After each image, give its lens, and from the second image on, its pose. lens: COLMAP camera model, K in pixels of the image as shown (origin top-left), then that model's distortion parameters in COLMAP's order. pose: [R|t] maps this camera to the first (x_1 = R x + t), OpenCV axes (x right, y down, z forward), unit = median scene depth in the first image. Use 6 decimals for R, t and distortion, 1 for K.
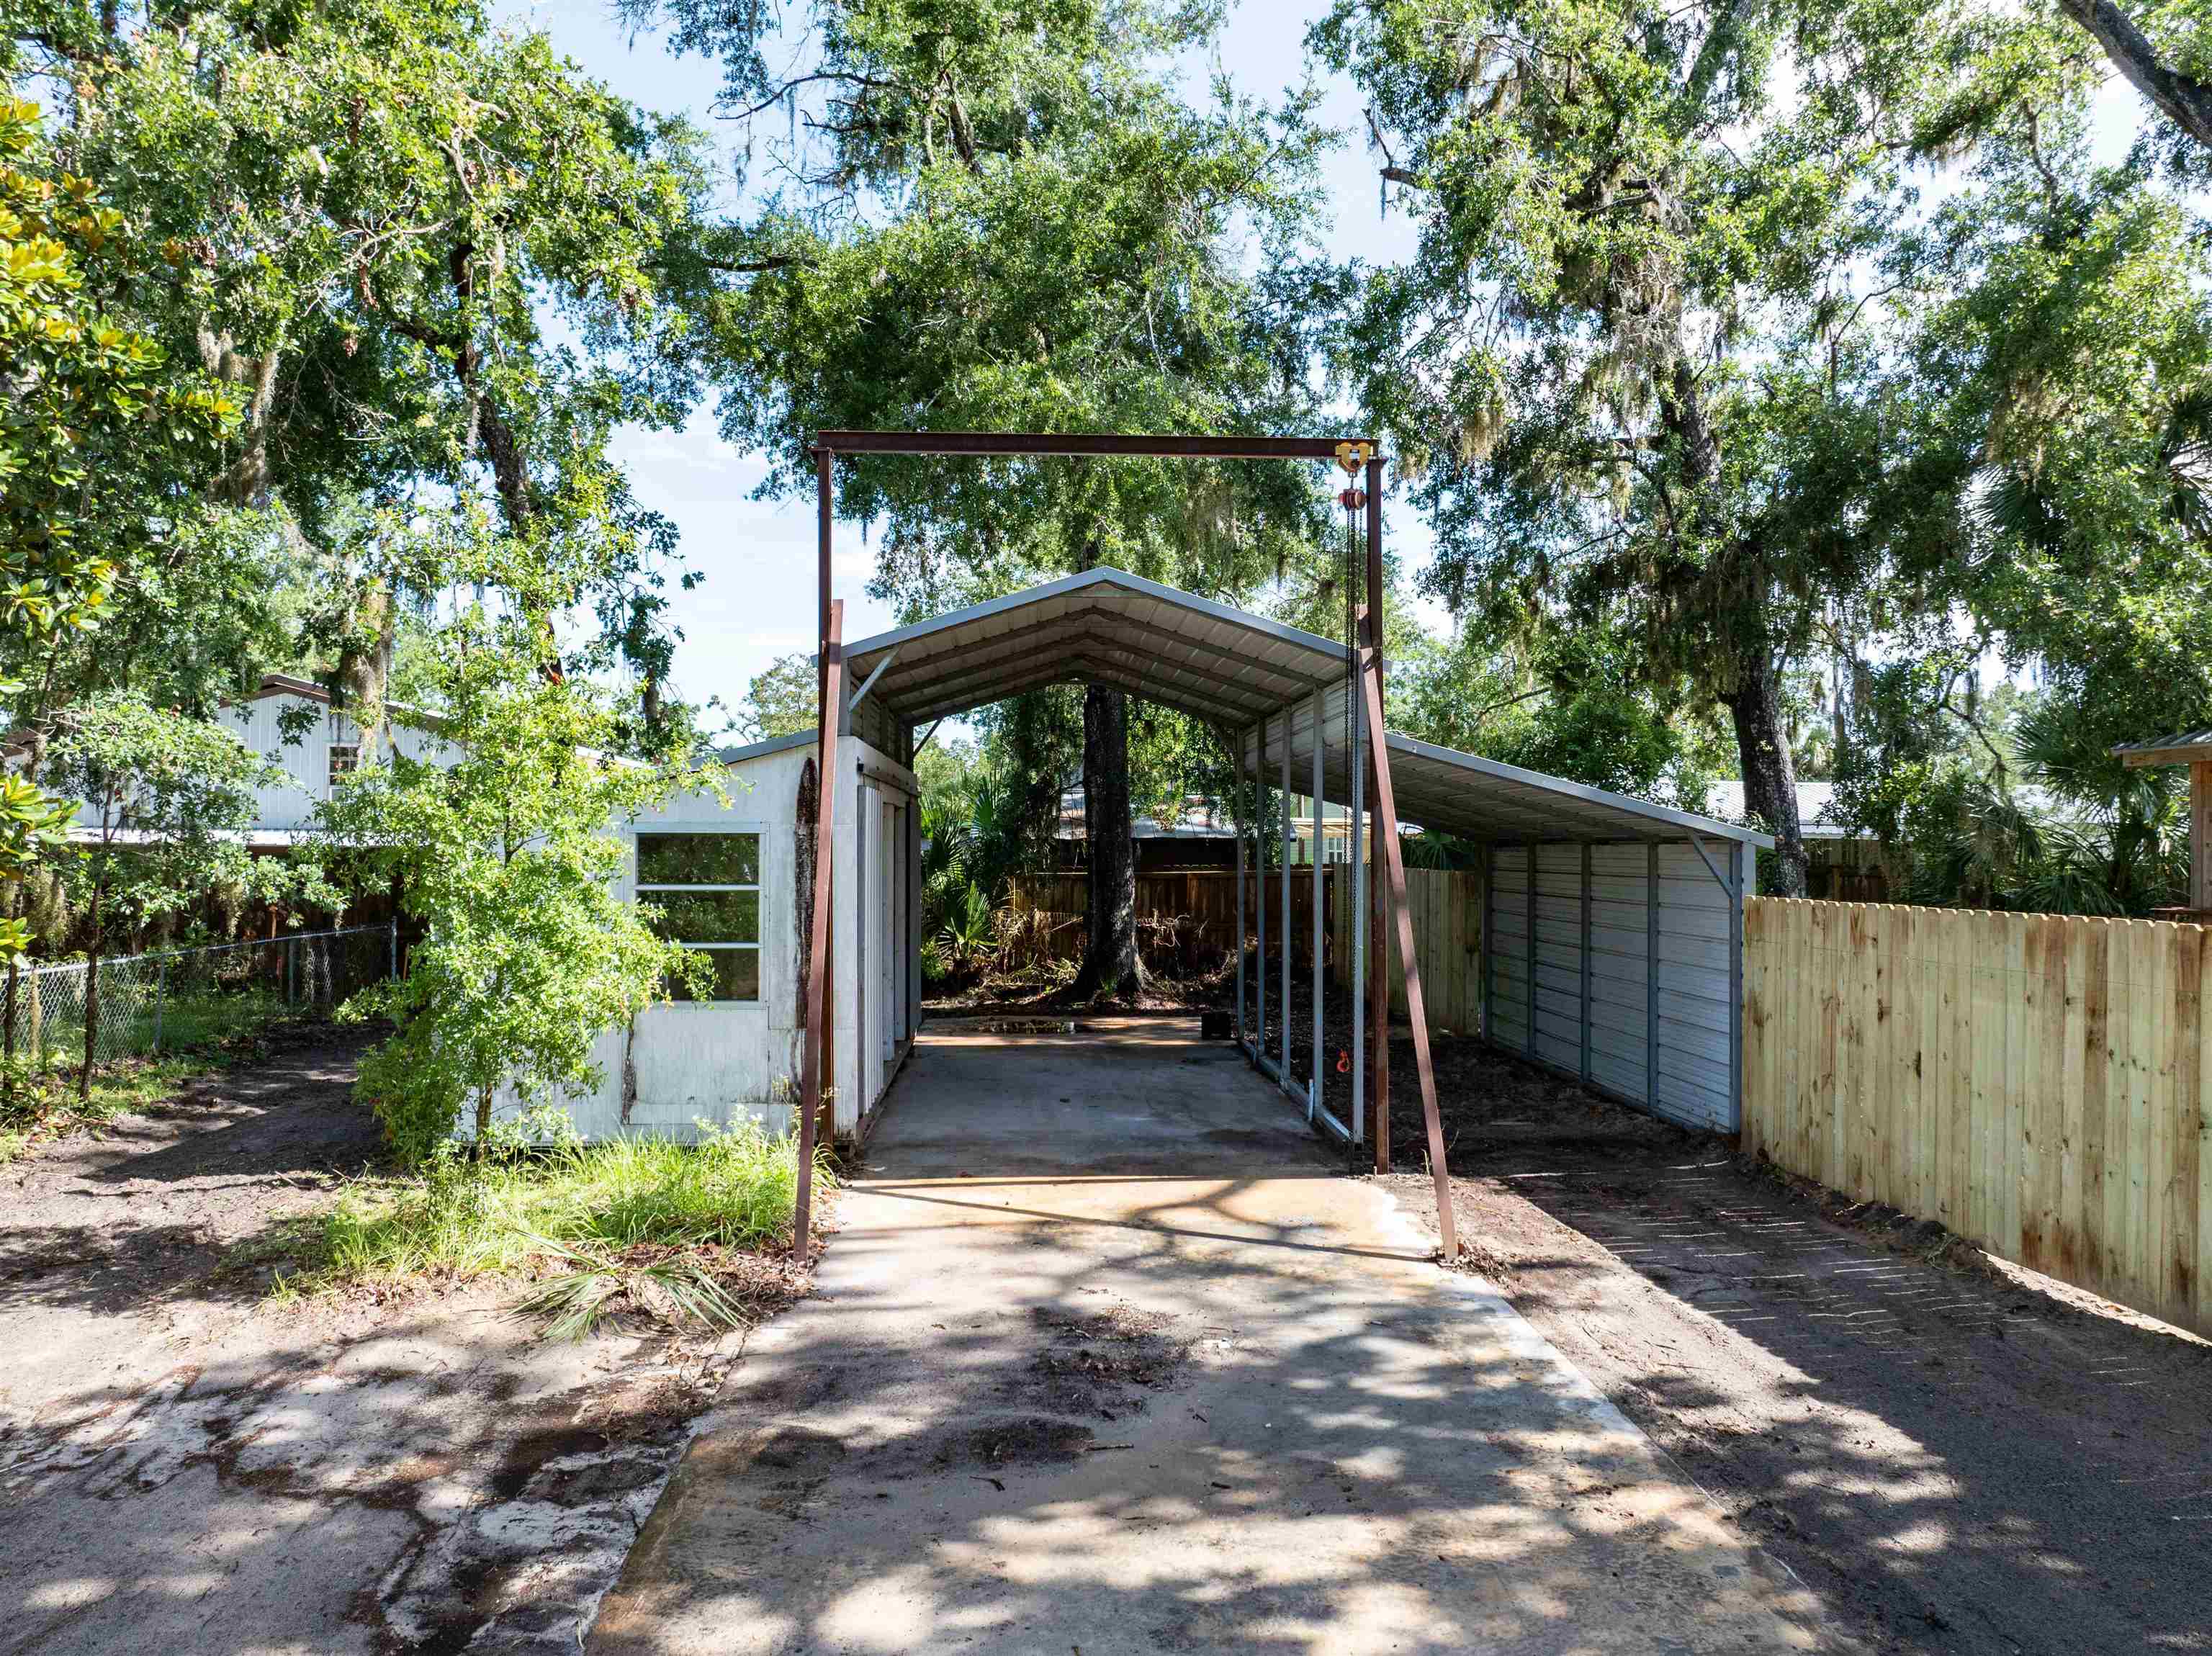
lens RADIAL K [[1558.1, 0, 1083.8], [0, 1558.1, 829.4], [0, 0, 1]] dist [-0.045664, 0.003929]
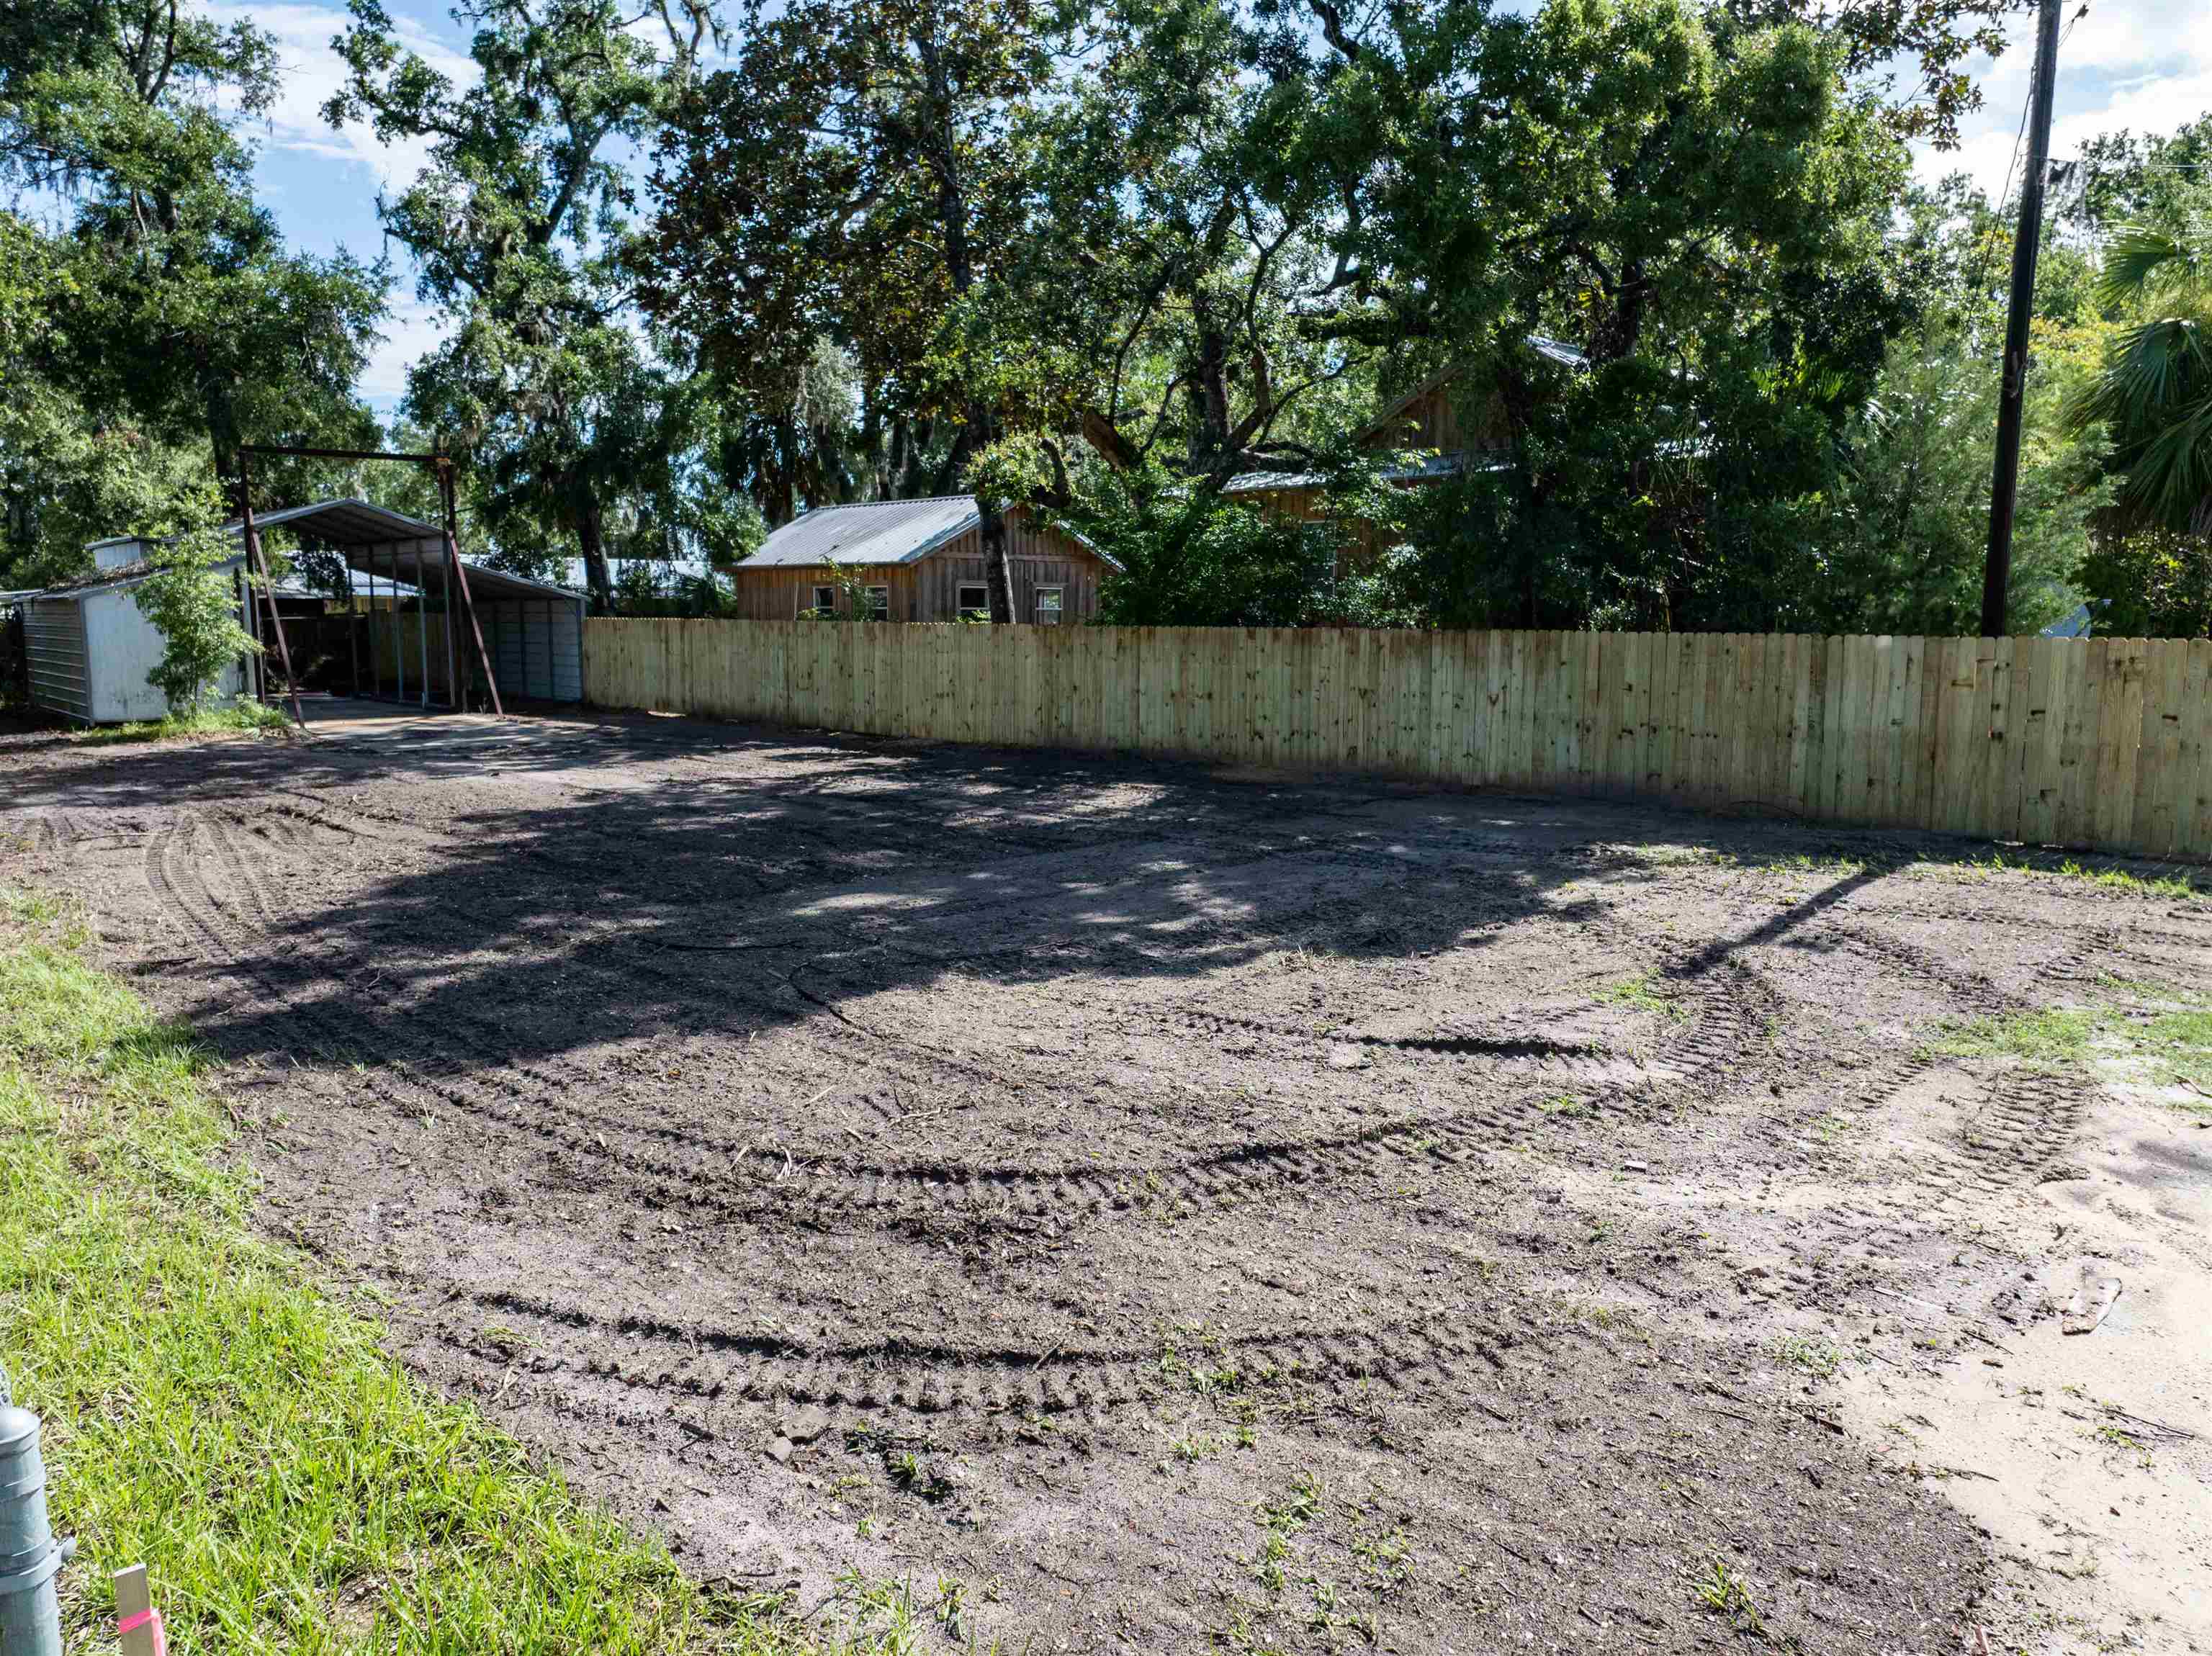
lens RADIAL K [[1558.1, 0, 1102.8], [0, 1558.1, 824.5], [0, 0, 1]] dist [-0.045664, 0.003929]
pose [[0.758496, -0.089972, 0.645437, -0.435520], [-0.007943, 0.989074, 0.147208, -0.004670], [-0.651629, -0.116784, 0.749494, -1.095702]]
